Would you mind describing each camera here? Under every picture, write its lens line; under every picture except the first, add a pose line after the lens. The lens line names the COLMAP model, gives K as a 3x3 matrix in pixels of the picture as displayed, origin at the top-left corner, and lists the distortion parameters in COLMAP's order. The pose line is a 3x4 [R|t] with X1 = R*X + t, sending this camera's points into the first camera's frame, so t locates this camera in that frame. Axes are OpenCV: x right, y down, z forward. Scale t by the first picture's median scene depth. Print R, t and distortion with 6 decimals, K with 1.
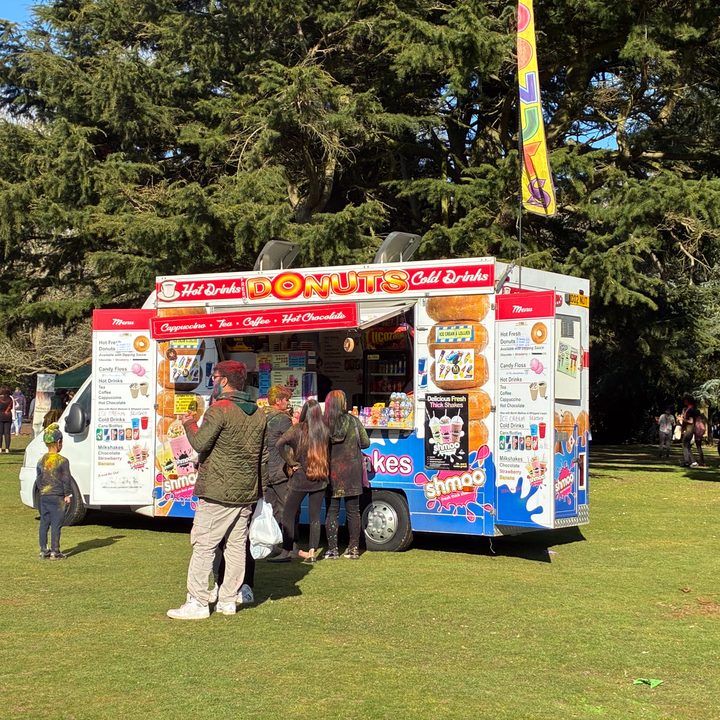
lens RADIAL K [[1626.2, 0, 356.6], [0, 1626.2, 364.2], [0, 0, 1]] dist [0.060108, 0.000000]
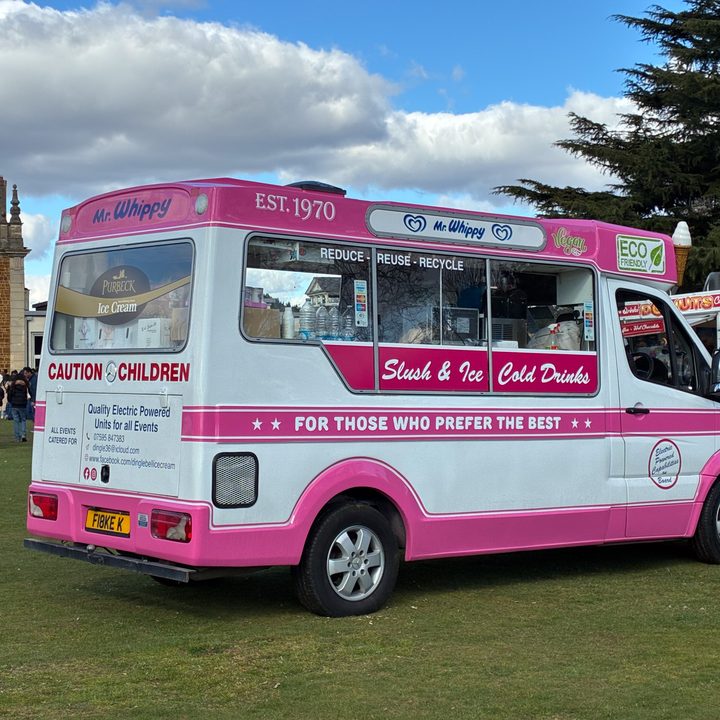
lens RADIAL K [[1626.2, 0, 356.0], [0, 1626.2, 357.2], [0, 0, 1]] dist [0.060108, 0.000000]
pose [[0.866306, -0.034929, -0.498292, 0.541087], [0.036142, 0.999321, -0.007216, 0.005077], [0.498205, -0.011757, 0.866979, -0.641215]]
